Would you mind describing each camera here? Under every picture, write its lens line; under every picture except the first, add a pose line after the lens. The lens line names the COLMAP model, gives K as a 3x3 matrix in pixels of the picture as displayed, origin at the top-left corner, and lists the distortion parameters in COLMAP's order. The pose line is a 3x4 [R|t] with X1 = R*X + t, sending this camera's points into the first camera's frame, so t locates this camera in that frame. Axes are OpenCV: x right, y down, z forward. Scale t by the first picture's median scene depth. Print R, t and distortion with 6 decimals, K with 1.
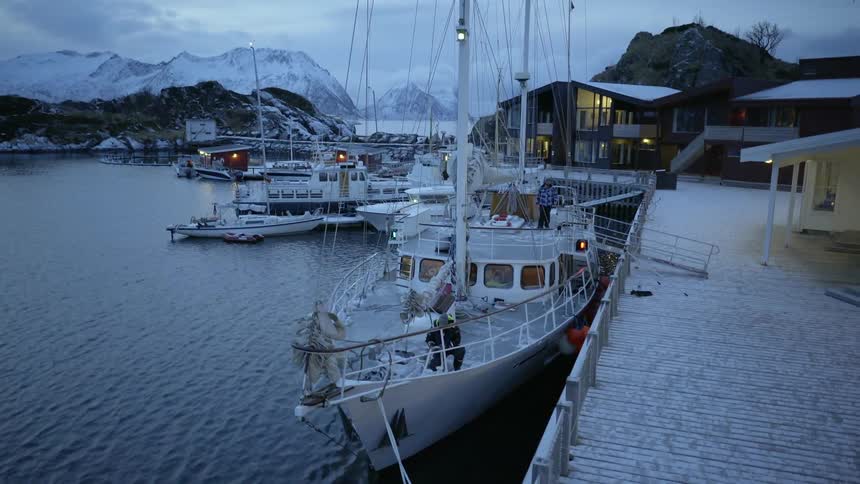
lens RADIAL K [[610.4, 0, 429.9], [0, 610.4, 242.7], [0, 0, 1]] dist [-0.058115, 0.011878]
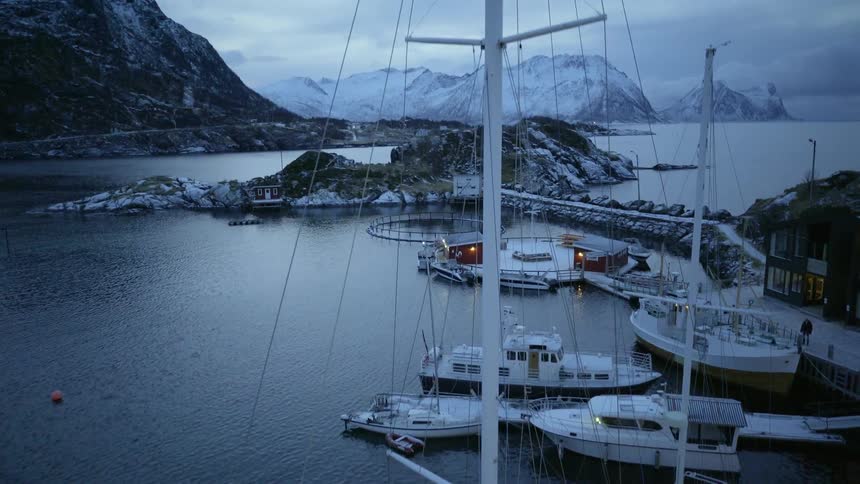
lens RADIAL K [[610.4, 0, 433.6], [0, 610.4, 244.6], [0, 0, 1]] dist [-0.058115, 0.011878]
pose [[0.895075, 0.057398, -0.442205, 0.039970], [-0.058757, 0.998216, 0.010637, -0.093548], [0.442027, 0.016462, 0.896851, 0.038123]]
